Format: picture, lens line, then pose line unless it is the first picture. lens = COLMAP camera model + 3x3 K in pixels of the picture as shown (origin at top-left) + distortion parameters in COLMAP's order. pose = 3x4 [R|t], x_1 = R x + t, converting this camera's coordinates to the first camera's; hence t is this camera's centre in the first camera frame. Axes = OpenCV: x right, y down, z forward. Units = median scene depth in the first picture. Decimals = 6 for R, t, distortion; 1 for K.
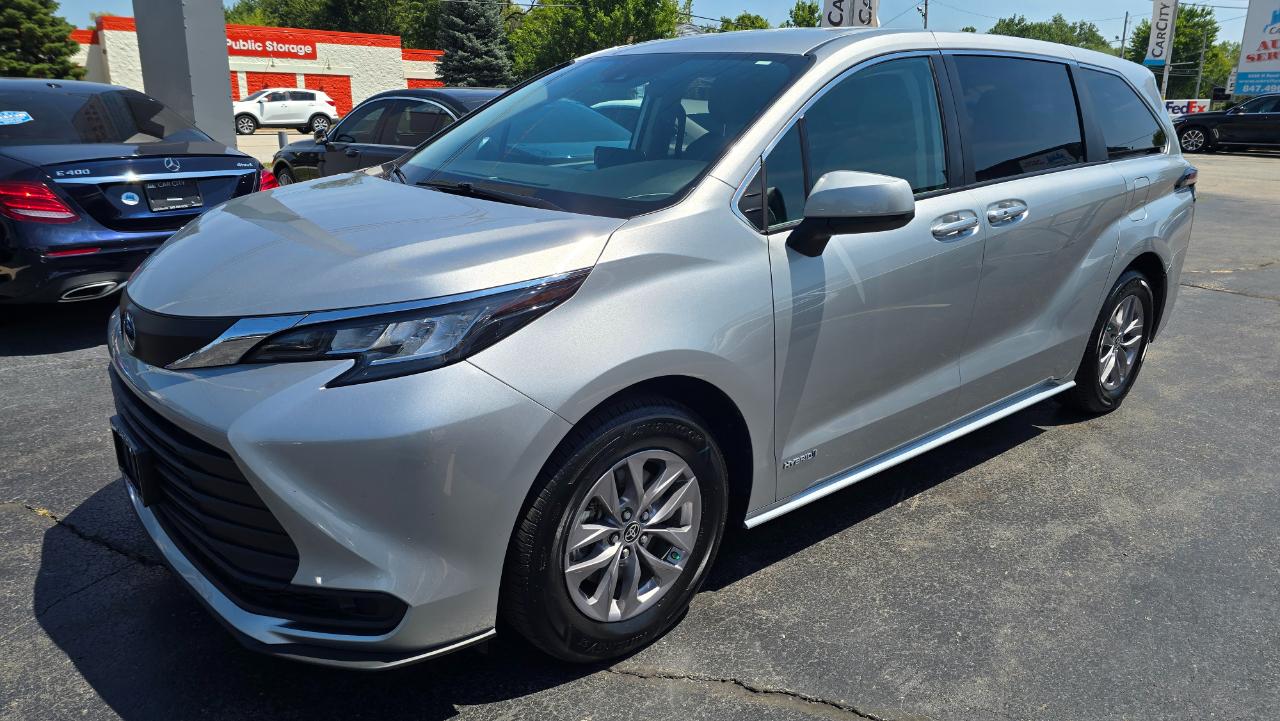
lens RADIAL K [[852.7, 0, 633.5], [0, 852.7, 357.6], [0, 0, 1]] dist [0.069510, -0.067629]
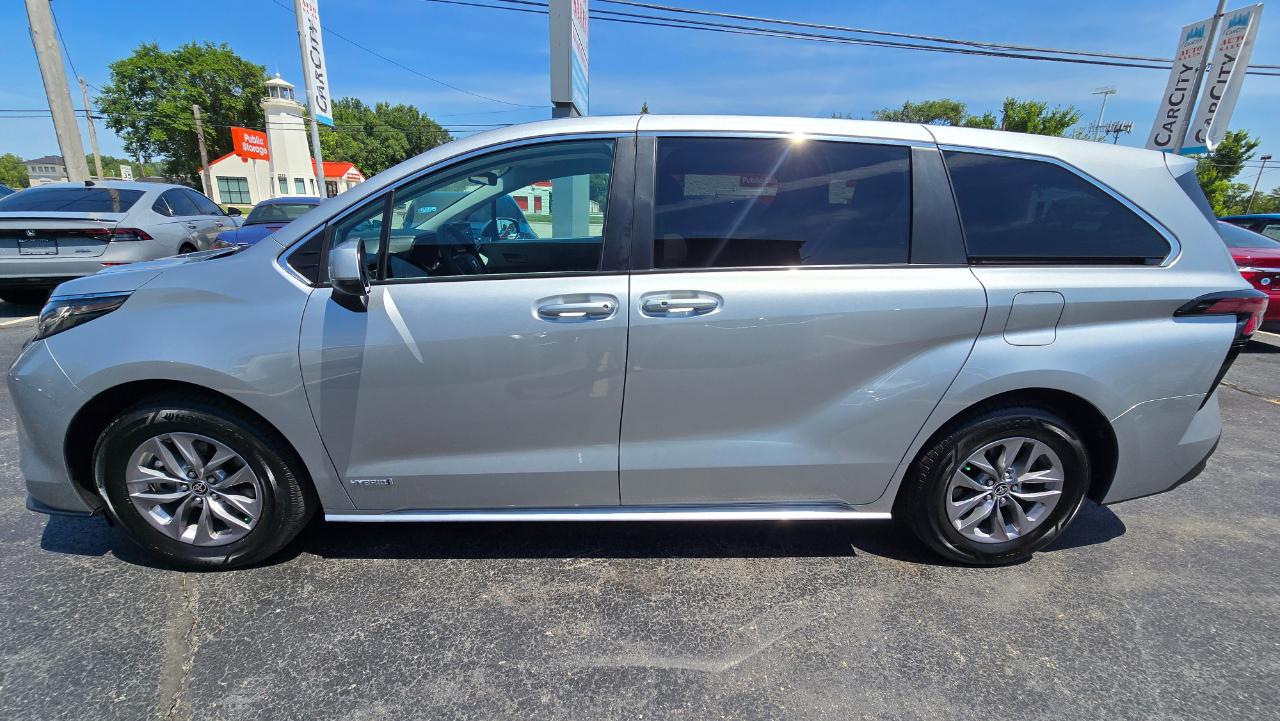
lens RADIAL K [[521.4, 0, 636.7], [0, 521.4, 368.6], [0, 0, 1]] dist [-0.005338, 0.000075]
pose [[0.790264, 0.191040, -0.582226, 0.590373], [-0.190605, 0.979660, 0.062735, -0.101335], [0.582368, 0.061398, 0.810603, 0.418923]]
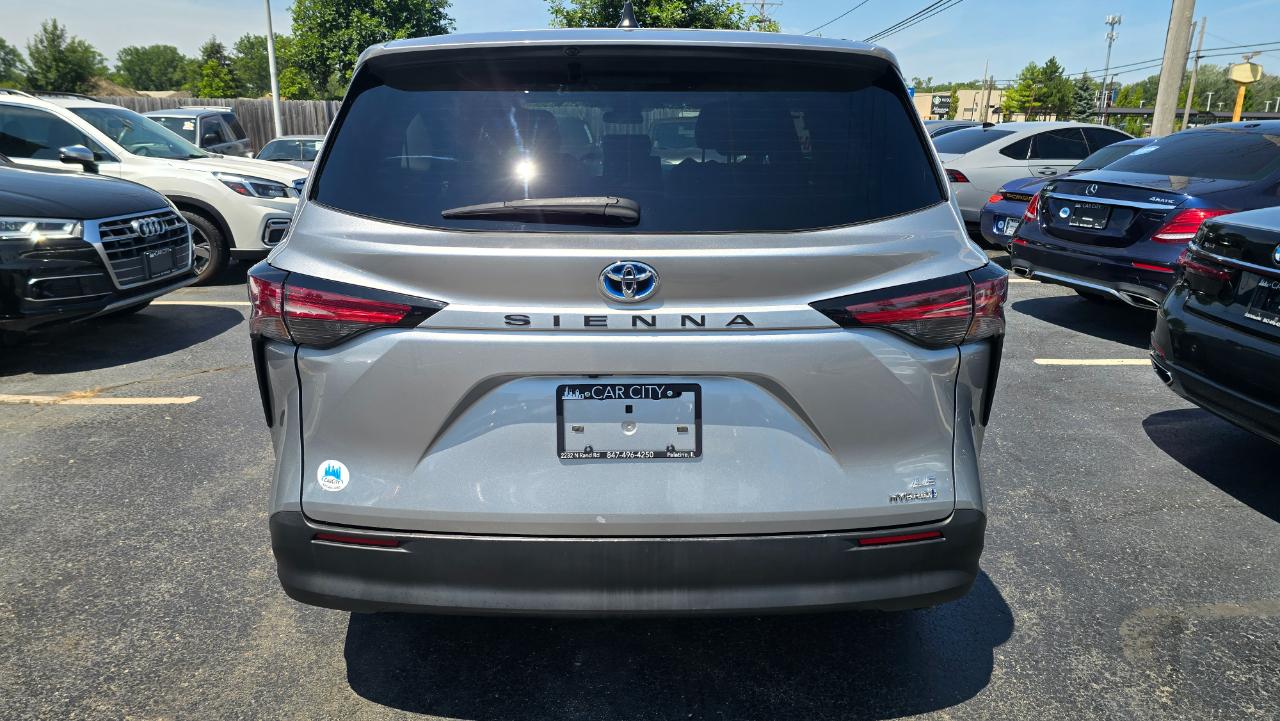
lens RADIAL K [[852.7, 0, 633.5], [0, 852.7, 357.6], [0, 0, 1]] dist [0.069510, -0.067629]
pose [[-0.639739, 0.182697, -0.746562, 1.002723], [-0.238082, 0.876456, 0.418500, -0.471766], [0.730788, 0.445474, -0.517206, 1.613837]]
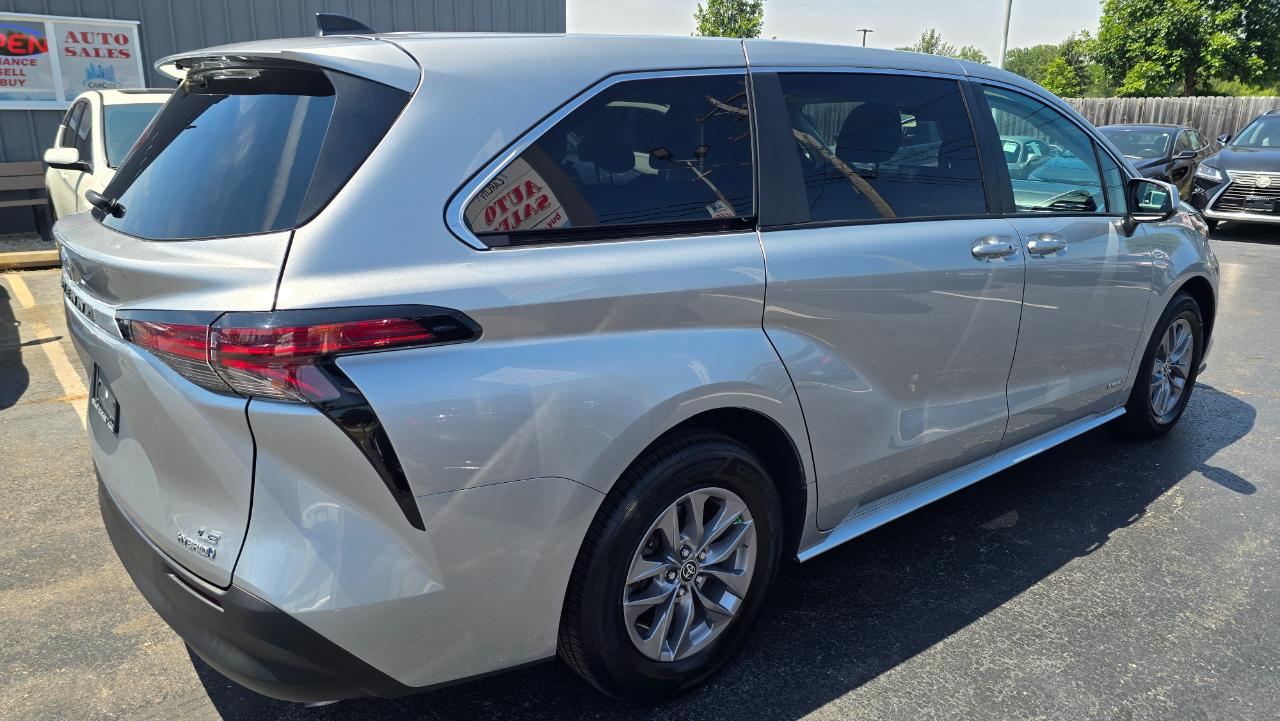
lens RADIAL K [[854.6, 0, 648.9], [0, 854.6, 356.1], [0, 0, 1]] dist [0.055076, -0.053613]
pose [[-0.999610, -0.027115, 0.006687, 0.313693], [-0.019259, 0.842687, 0.538059, -0.562550], [-0.020225, 0.537720, -0.842881, 1.830760]]
